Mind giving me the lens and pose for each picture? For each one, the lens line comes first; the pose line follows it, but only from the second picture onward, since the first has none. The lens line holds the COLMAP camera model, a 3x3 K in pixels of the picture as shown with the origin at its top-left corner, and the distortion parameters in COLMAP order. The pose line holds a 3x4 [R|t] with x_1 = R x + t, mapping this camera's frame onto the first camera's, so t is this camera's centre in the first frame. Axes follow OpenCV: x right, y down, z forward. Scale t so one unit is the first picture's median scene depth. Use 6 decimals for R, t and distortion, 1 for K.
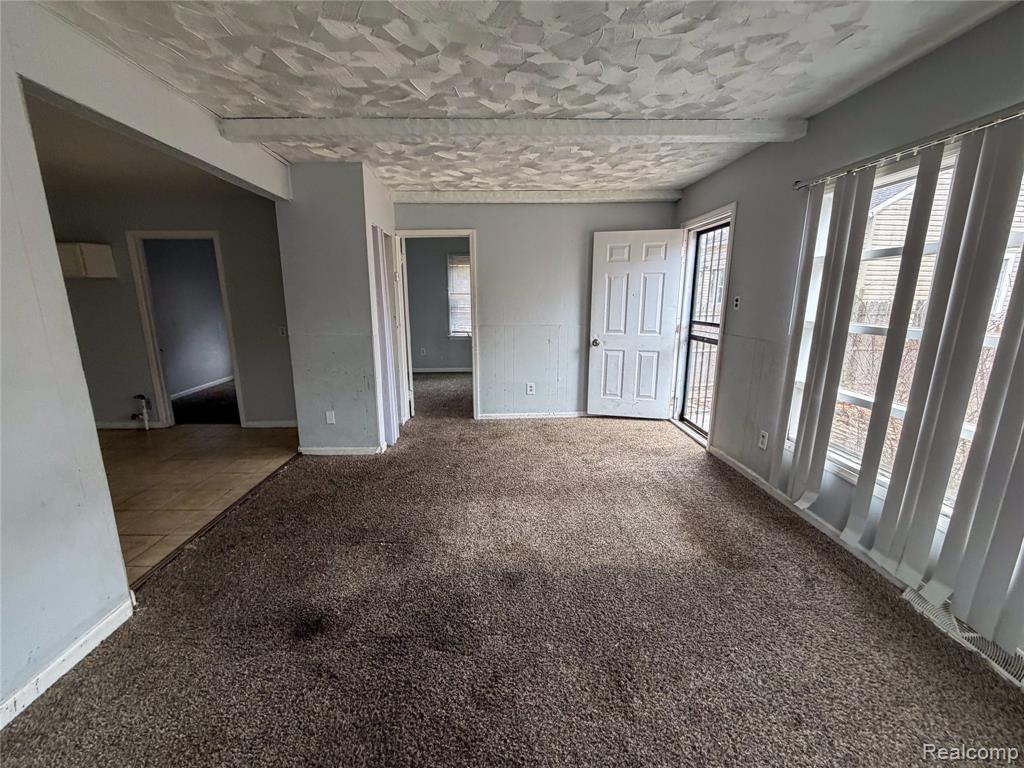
lens RADIAL K [[414.8, 0, 516.7], [0, 414.8, 384.2], [0, 0, 1]] dist [-0.001475, 0.000235]
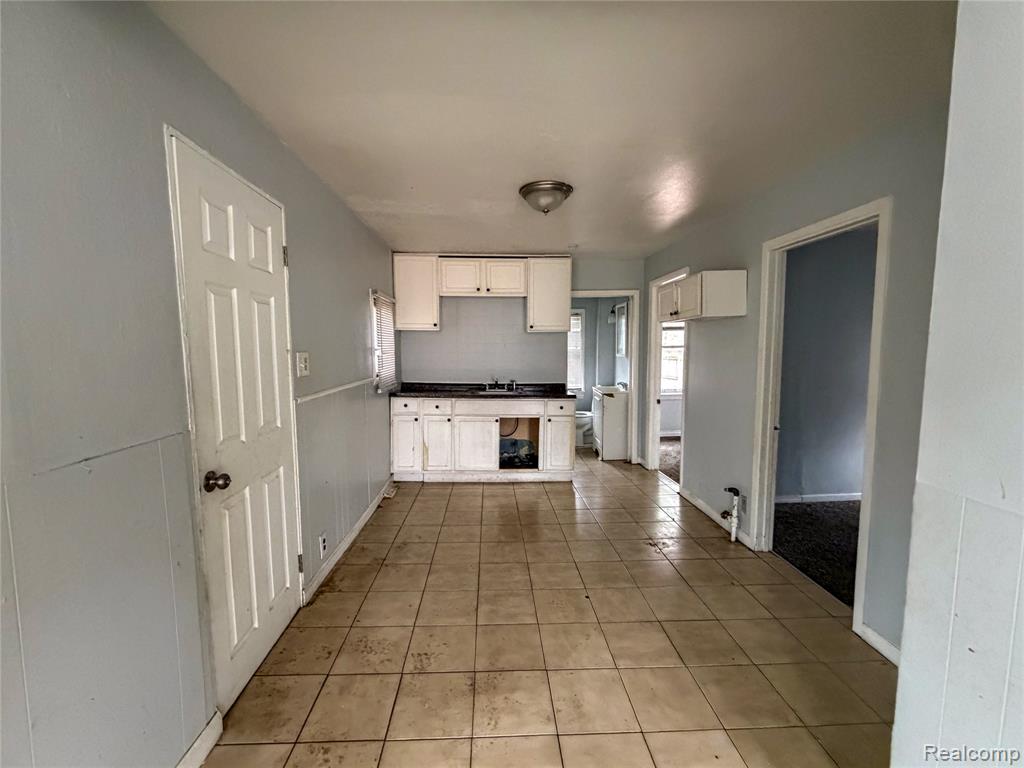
lens RADIAL K [[431.5, 0, 511.0], [0, 431.5, 388.1], [0, 0, 1]] dist [0.000066, 0.000190]
pose [[-0.004632, 0.096861, -0.995287, -0.269426], [-0.201816, 0.974727, 0.095800, -0.142507], [0.979413, 0.201308, 0.015033, 0.700281]]
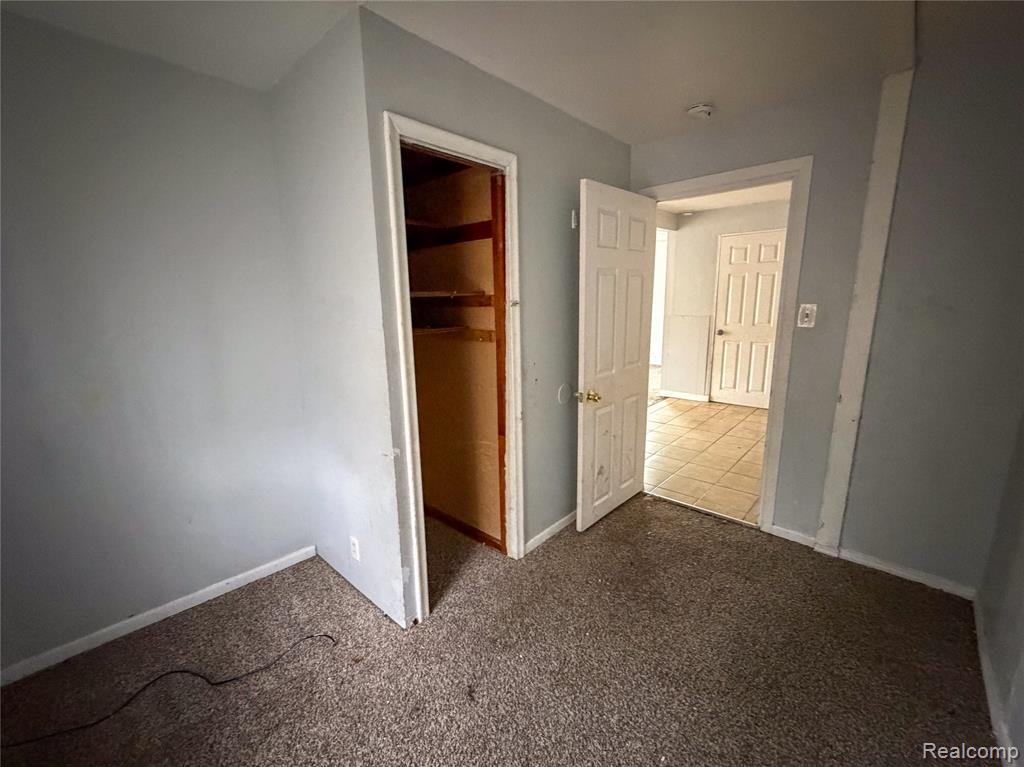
lens RADIAL K [[414.8, 0, 516.7], [0, 414.8, 383.7], [0, 0, 1]] dist [-0.001475, 0.000235]
pose [[-0.704752, -0.127486, 0.697905, -1.171985], [0.167879, 0.925817, 0.338645, -0.379209], [-0.689305, 0.355824, -0.631069, 1.832264]]
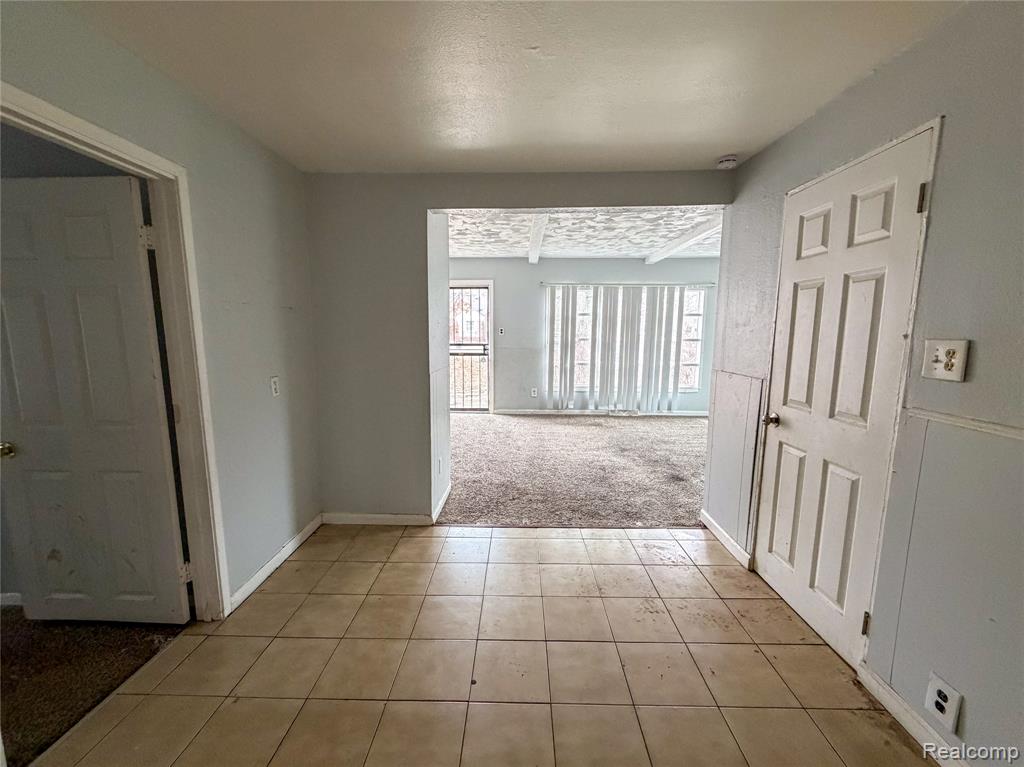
lens RADIAL K [[414.8, 0, 516.7], [0, 414.8, 383.7], [0, 0, 1]] dist [-0.001475, 0.000235]
pose [[0.054508, -0.130419, 0.989960, -1.255510], [0.198783, 0.973006, 0.117240, -0.148971], [-0.978527, 0.190396, 0.078961, 0.745331]]
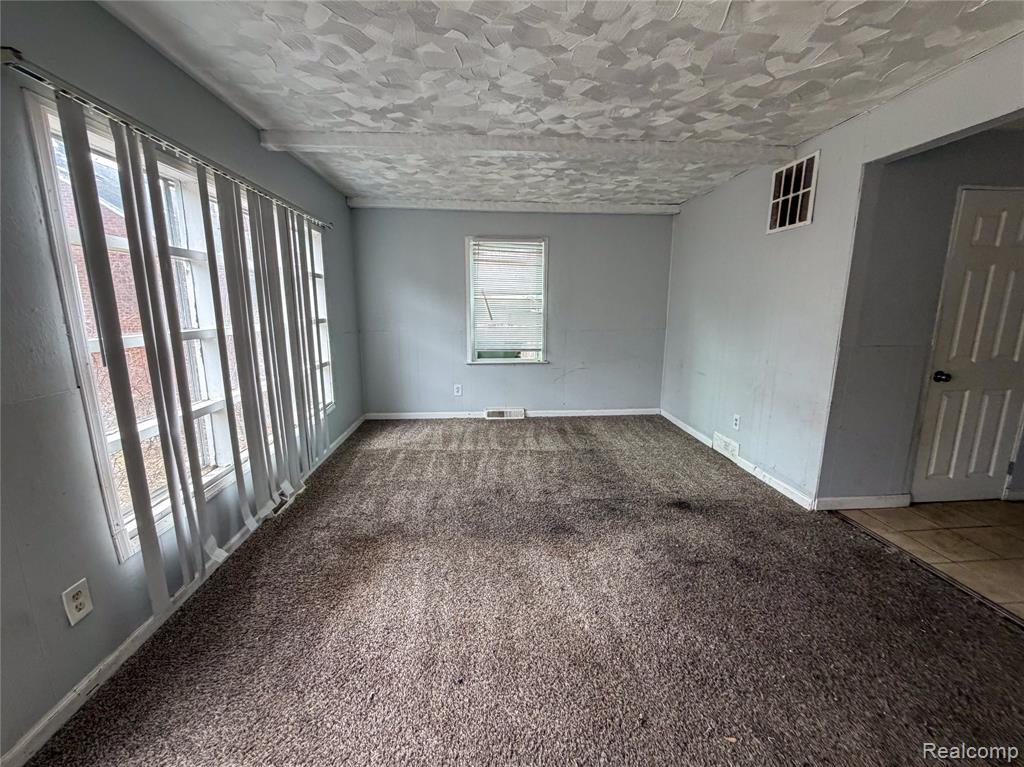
lens RADIAL K [[414.8, 0, 516.7], [0, 414.8, 383.7], [0, 0, 1]] dist [-0.001475, 0.000235]
pose [[-0.999950, 0.001270, -0.009938, 0.073195], [-0.002535, 0.927603, 0.373560, -0.215353], [0.009693, 0.373566, -0.927553, 1.108787]]
